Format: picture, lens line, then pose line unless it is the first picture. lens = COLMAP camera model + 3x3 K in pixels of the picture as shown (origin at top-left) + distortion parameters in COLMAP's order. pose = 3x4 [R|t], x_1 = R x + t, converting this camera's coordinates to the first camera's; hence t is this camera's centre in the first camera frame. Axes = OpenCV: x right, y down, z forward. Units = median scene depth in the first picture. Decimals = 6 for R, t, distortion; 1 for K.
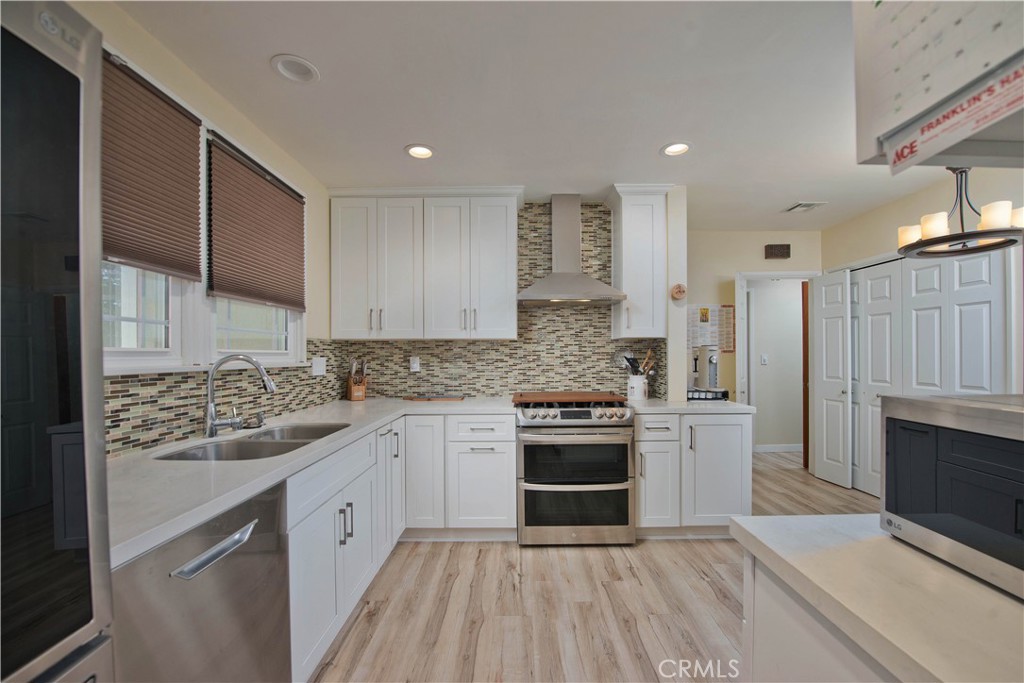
lens RADIAL K [[408.0, 0, 511.5], [0, 408.0, 352.0], [0, 0, 1]] dist [-0.019699, -0.000489]
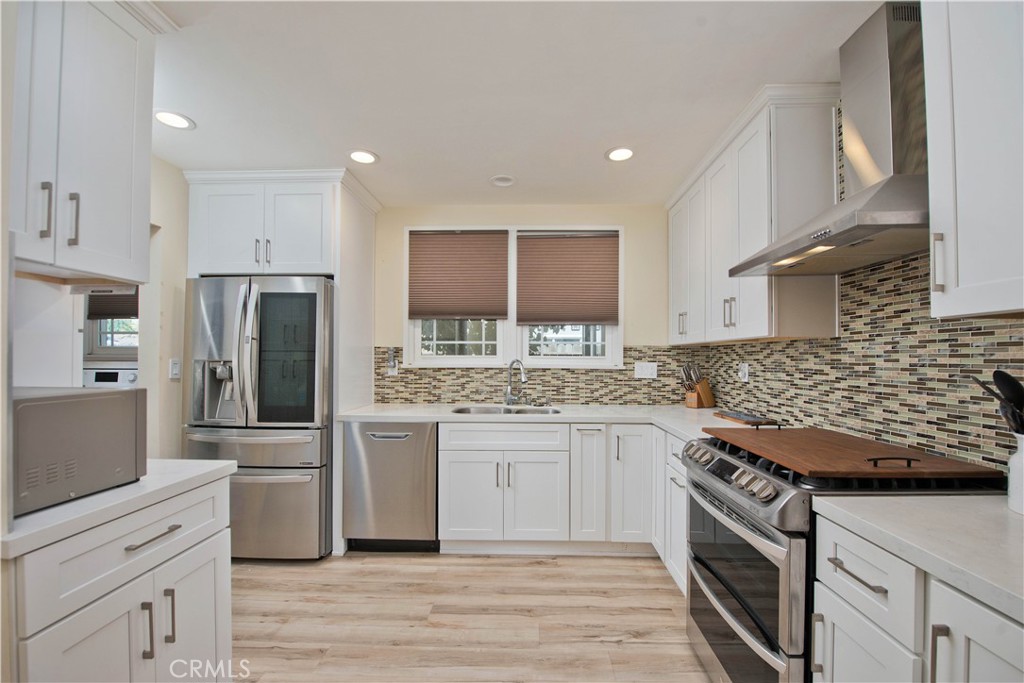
lens RADIAL K [[408.0, 0, 516.7], [0, 408.0, 355.2], [0, 0, 1]] dist [-0.019699, -0.000489]
pose [[-0.017067, -0.004171, -0.999846, 0.630255], [-0.000028, 0.999991, -0.004171, -0.001451], [0.999854, -0.000043, -0.017067, 0.635147]]
